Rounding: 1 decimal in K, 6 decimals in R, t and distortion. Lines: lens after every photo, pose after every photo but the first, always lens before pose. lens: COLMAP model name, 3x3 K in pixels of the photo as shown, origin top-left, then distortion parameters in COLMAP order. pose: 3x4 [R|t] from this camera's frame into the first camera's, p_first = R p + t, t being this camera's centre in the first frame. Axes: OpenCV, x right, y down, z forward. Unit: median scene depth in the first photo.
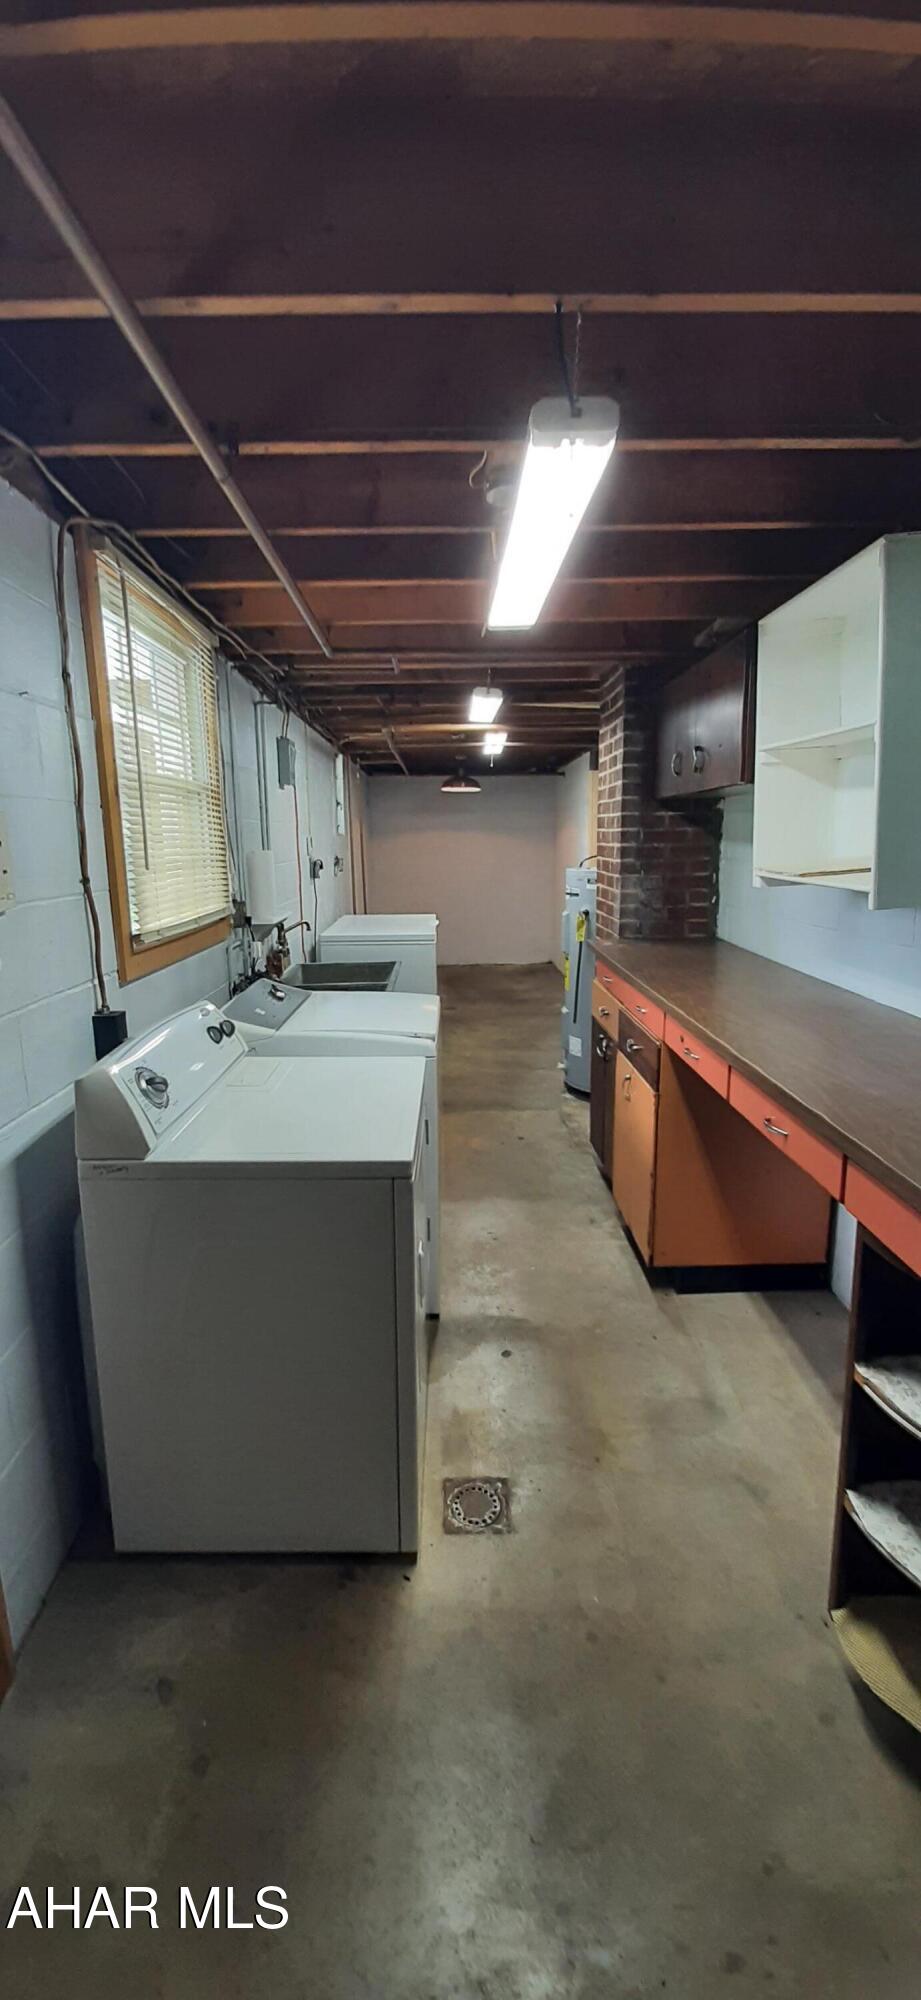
lens RADIAL K [[786.3, 0, 458.4], [0, 786.3, 999.4], [0, 0, 1]] dist [0.006954, -0.002018]
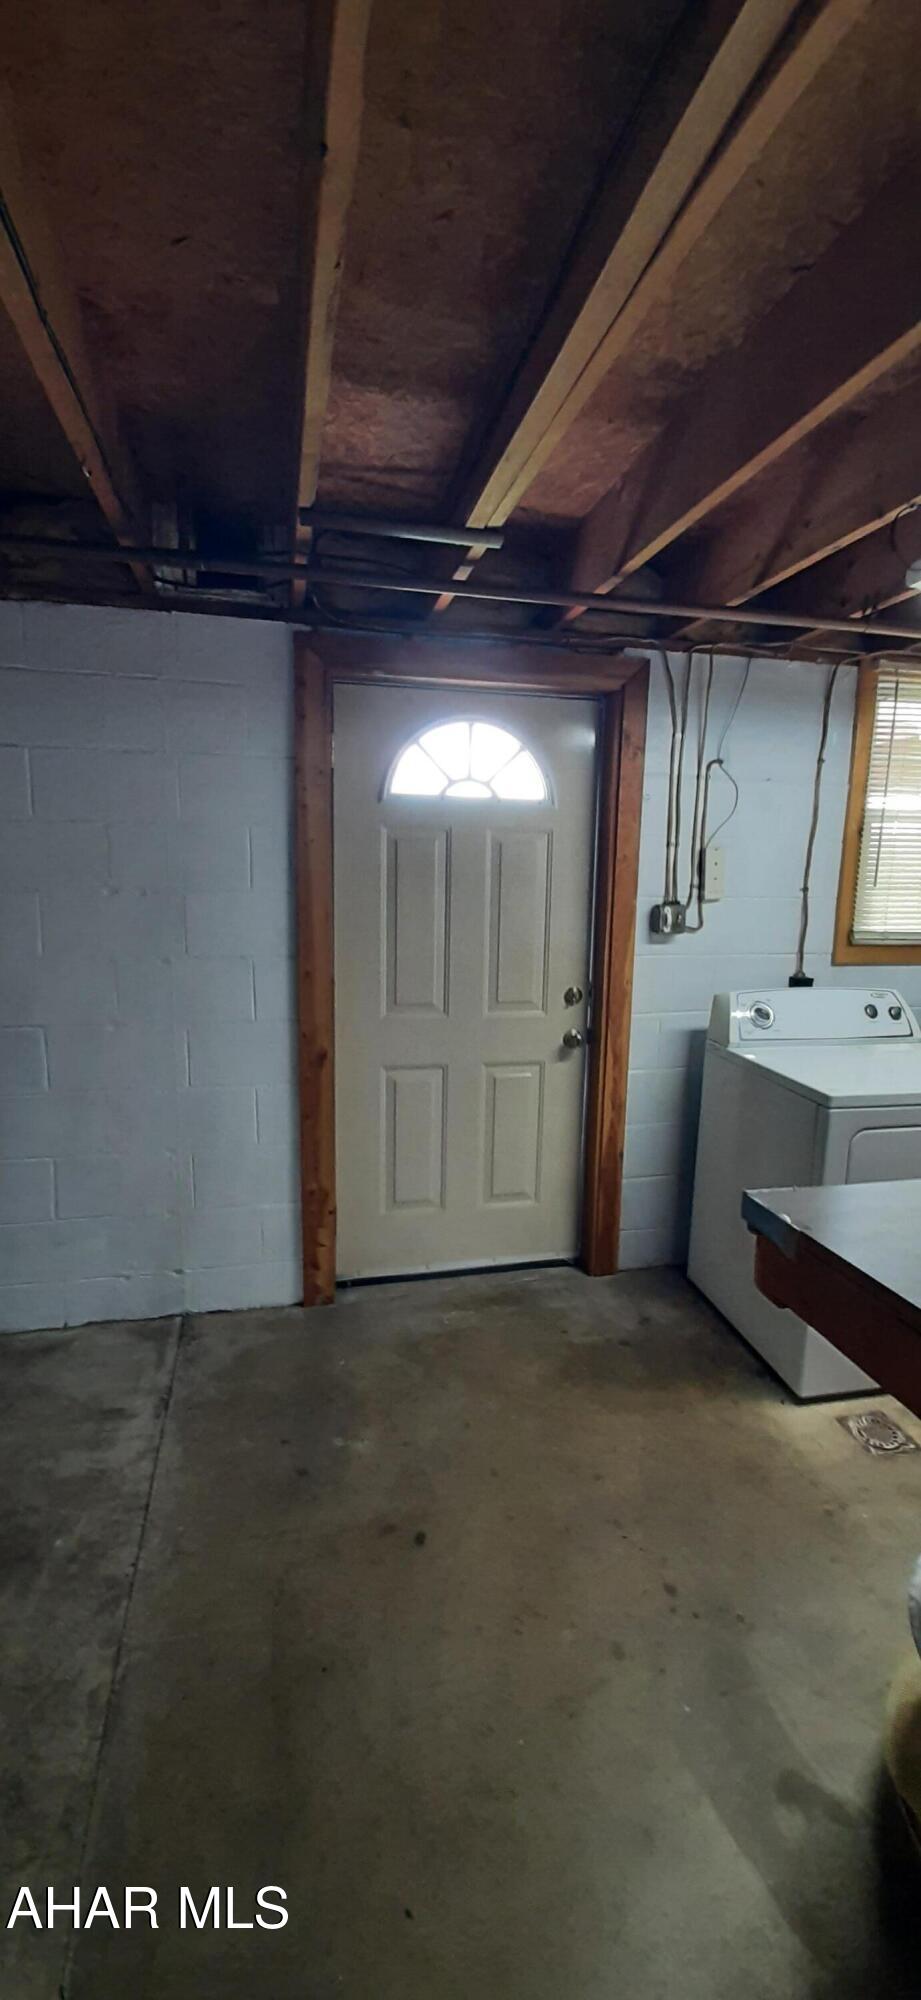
lens RADIAL K [[786.3, 0, 455.1], [0, 786.3, 996.4], [0, 0, 1]] dist [0.006954, -0.002018]
pose [[0.199882, 0.179697, -0.963201, 1.062585], [-0.213522, 0.967402, 0.136170, -0.013044], [0.956272, 0.178447, 0.231735, 0.015425]]
